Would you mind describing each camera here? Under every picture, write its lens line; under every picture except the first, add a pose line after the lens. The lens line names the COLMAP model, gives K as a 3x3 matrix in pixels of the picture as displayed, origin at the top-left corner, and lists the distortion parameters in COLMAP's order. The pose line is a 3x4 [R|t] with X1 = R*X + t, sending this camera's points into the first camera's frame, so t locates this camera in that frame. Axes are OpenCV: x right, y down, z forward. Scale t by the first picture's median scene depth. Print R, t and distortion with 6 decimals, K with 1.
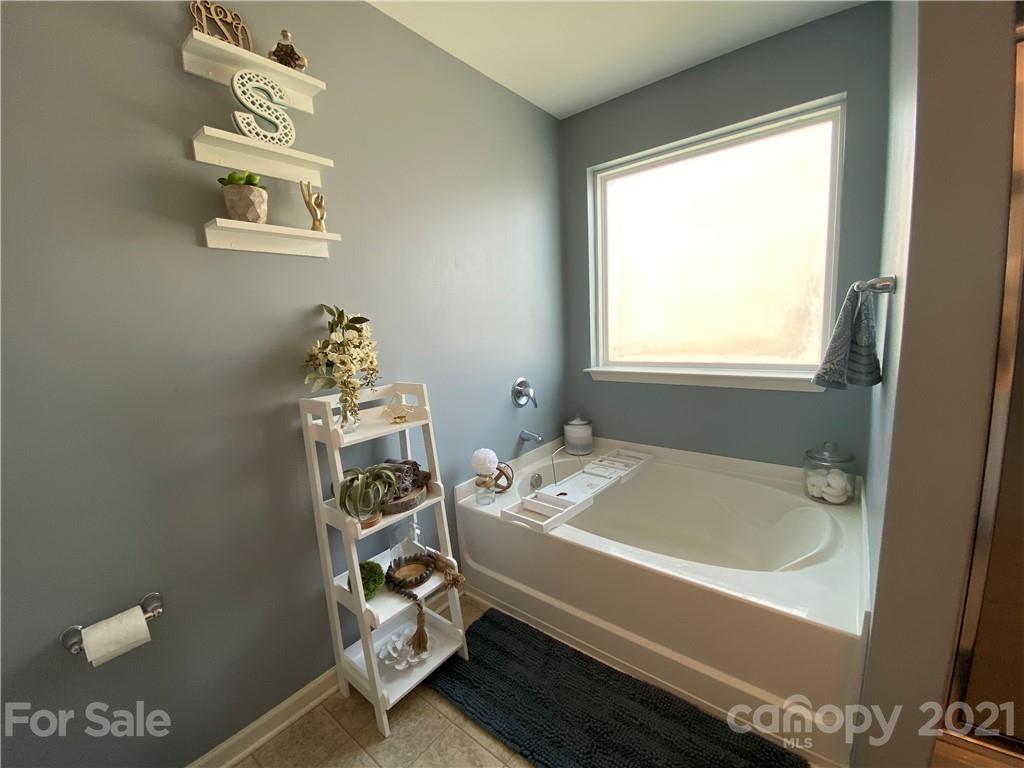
lens RADIAL K [[419.4, 0, 513.4], [0, 419.4, 381.6], [0, 0, 1]] dist [0.030237, -0.025766]
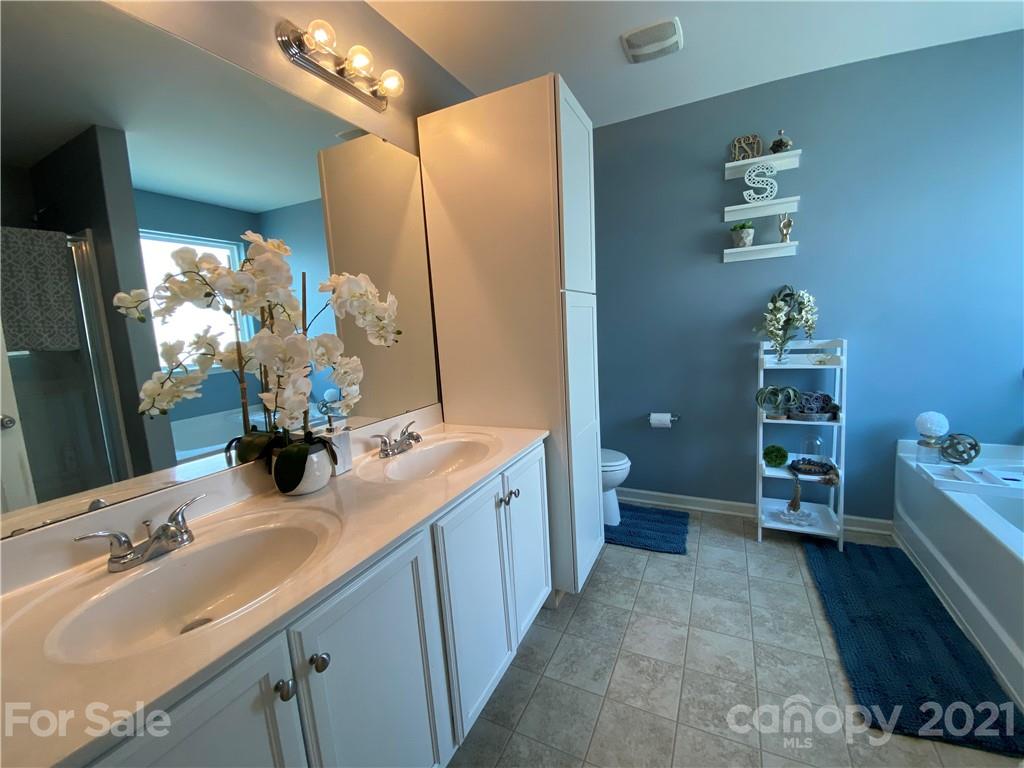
lens RADIAL K [[419.4, 0, 513.4], [0, 419.4, 381.6], [0, 0, 1]] dist [0.030237, -0.025766]
pose [[0.215578, 0.171743, -0.961265, 0.899066], [-0.098967, 0.983186, 0.153465, 0.034189], [0.971459, 0.062050, 0.228950, -0.350218]]
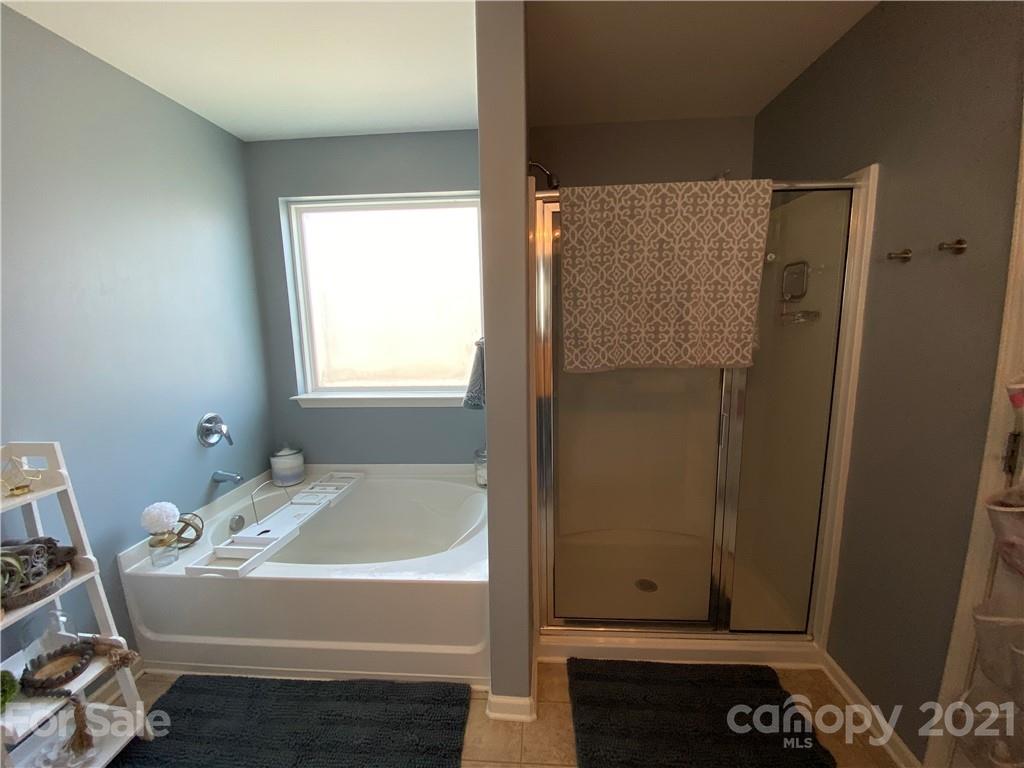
lens RADIAL K [[418.2, 0, 512.0], [0, 418.2, 384.0], [0, 0, 1]] dist [-0.000833, -0.012636]
pose [[0.816428, -0.052901, 0.575018, 0.060680], [0.064979, 0.997887, -0.000454, -0.049218], [-0.573779, 0.037735, 0.818140, -0.177407]]
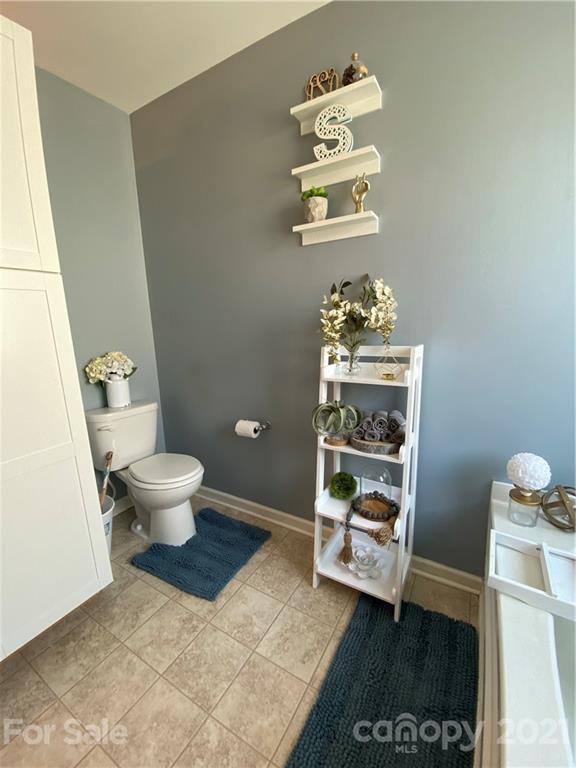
lens RADIAL K [[314.5, 0, 288.0], [0, 314.5, 384.0], [0, 0, 1]] dist [0.030237, -0.025766]
pose [[0.139330, 0.238926, -0.960990, 0.482515], [-0.124258, 0.967004, 0.222405, -0.040782], [0.982419, 0.088423, 0.164421, 0.598407]]
